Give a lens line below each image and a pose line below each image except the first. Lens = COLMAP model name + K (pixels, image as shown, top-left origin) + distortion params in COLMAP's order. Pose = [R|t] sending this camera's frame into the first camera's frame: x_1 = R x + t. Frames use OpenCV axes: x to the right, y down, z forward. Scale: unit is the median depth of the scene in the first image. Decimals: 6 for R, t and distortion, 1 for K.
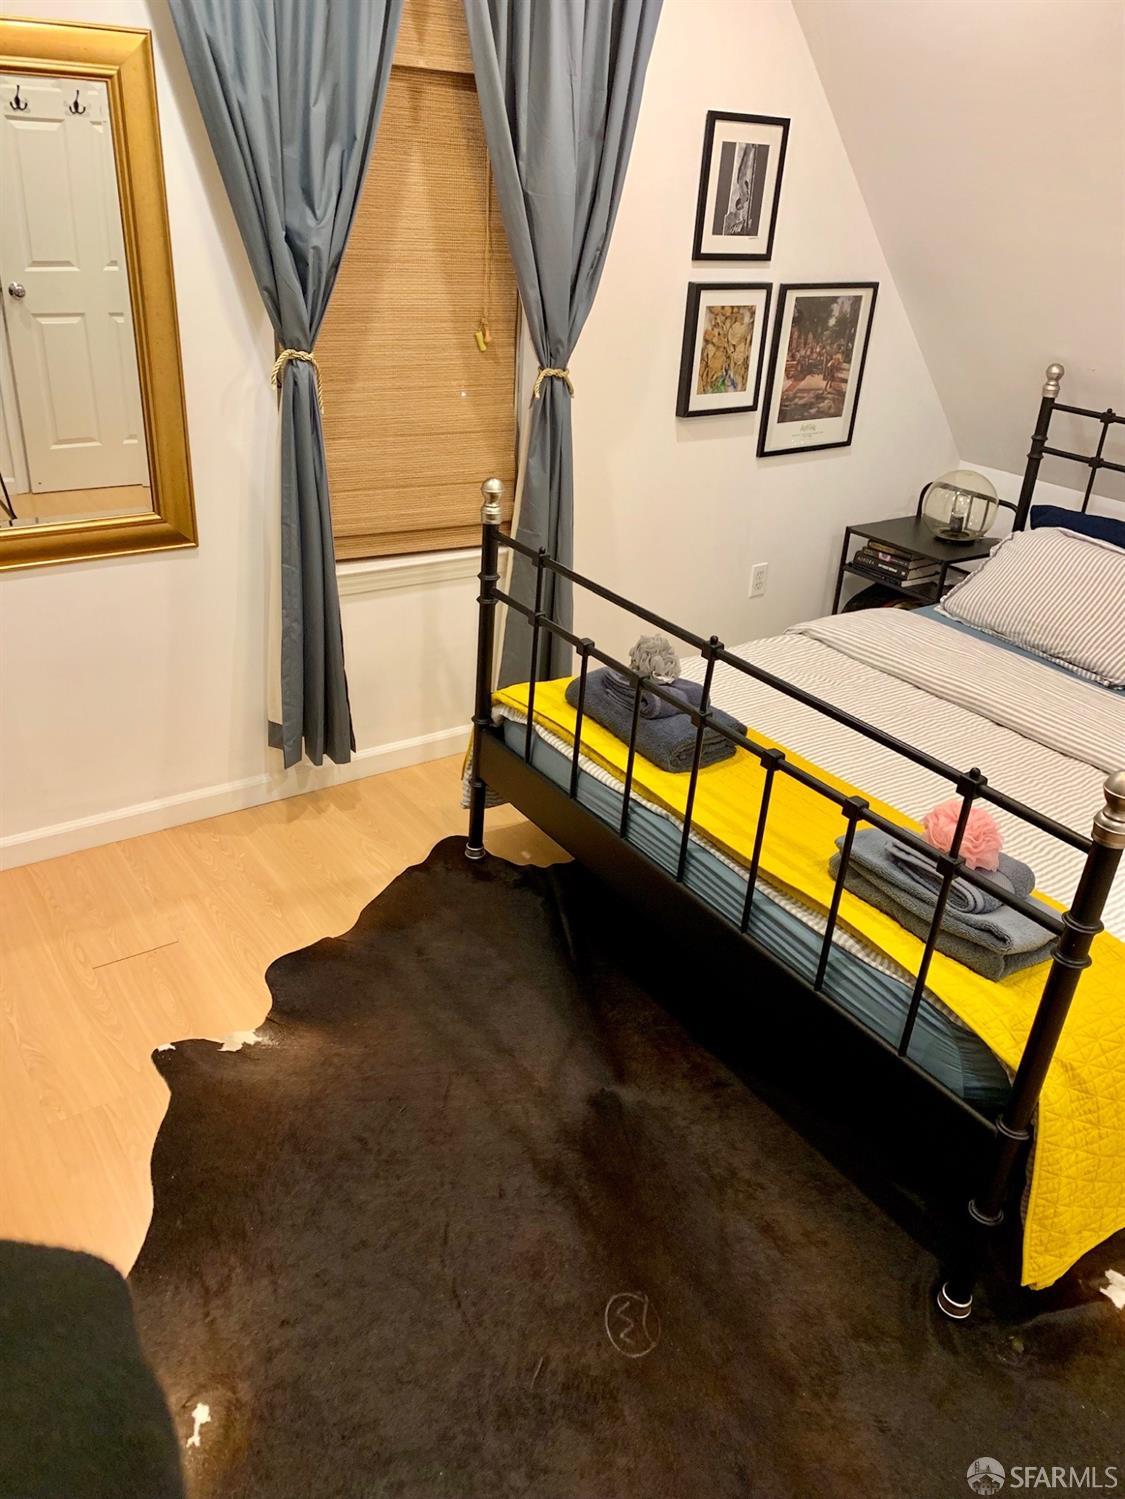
lens RADIAL K [[1144.3, 0, 562.5], [0, 1144.3, 749.5], [0, 0, 1]] dist [0.003485, 0.003898]
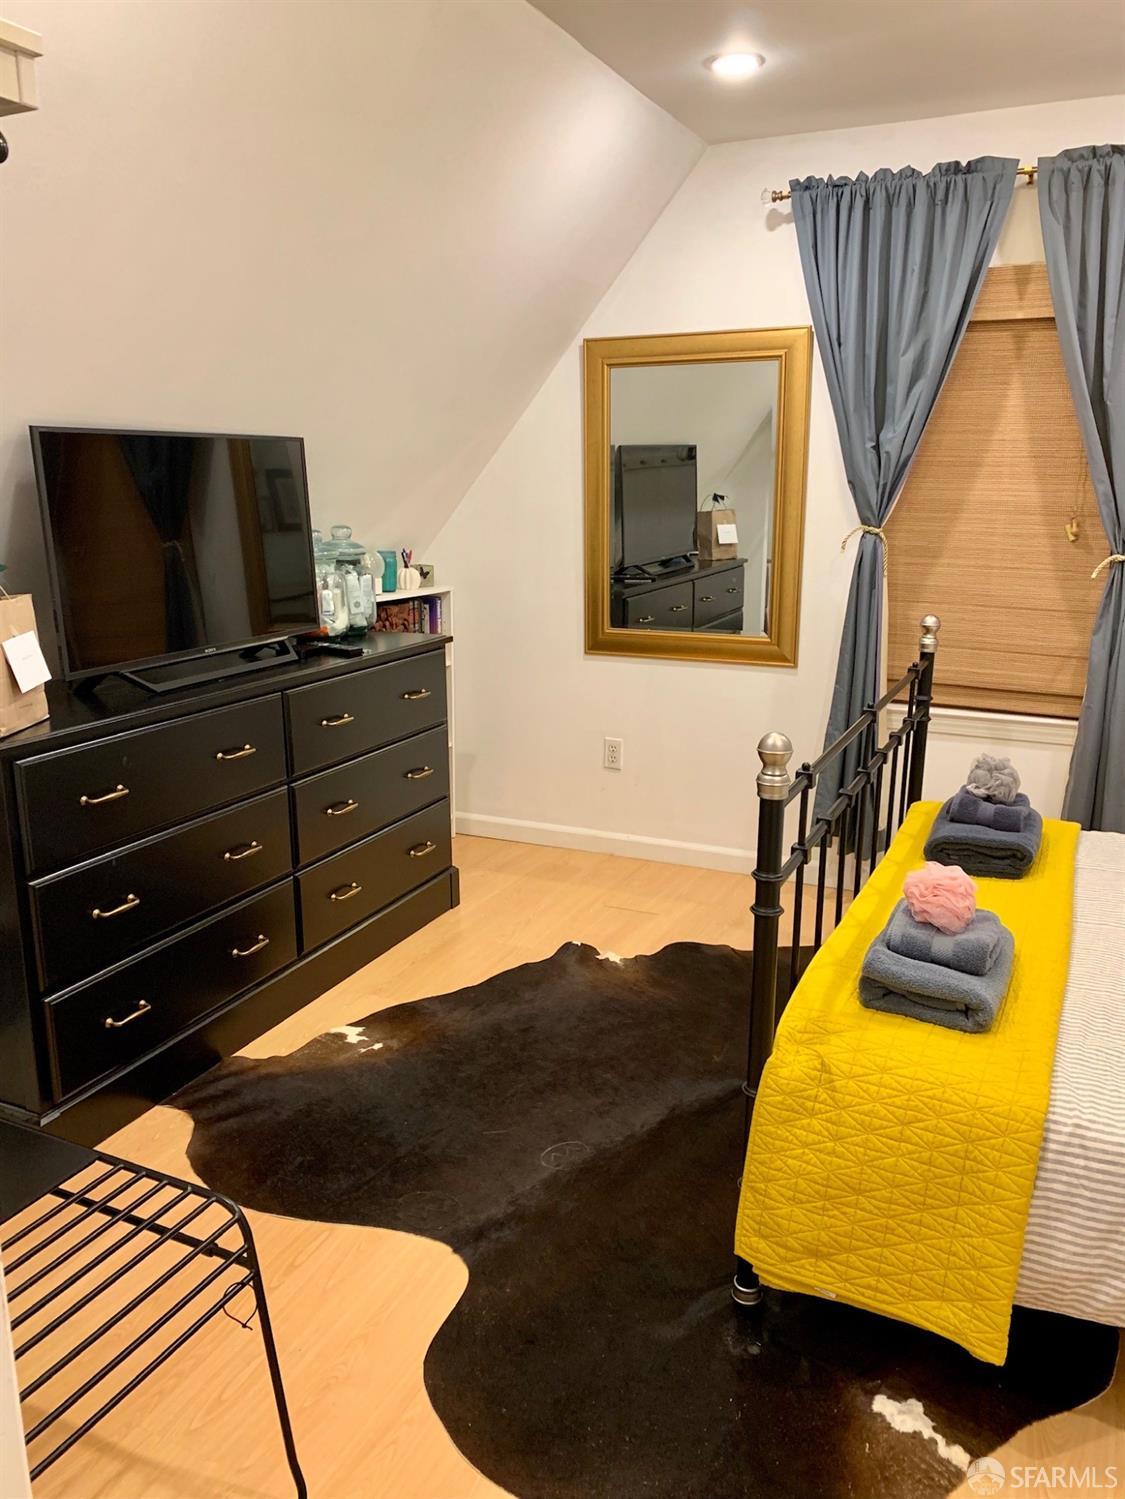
lens RADIAL K [[1131.9, 0, 562.5], [0, 1131.9, 749.5], [0, 0, 1]] dist [0.007345, 0.005724]
pose [[0.507361, 0.144263, -0.849572, 0.733471], [-0.366427, 0.928433, -0.061175, 0.104779], [0.779946, 0.342344, 0.523913, 0.110716]]
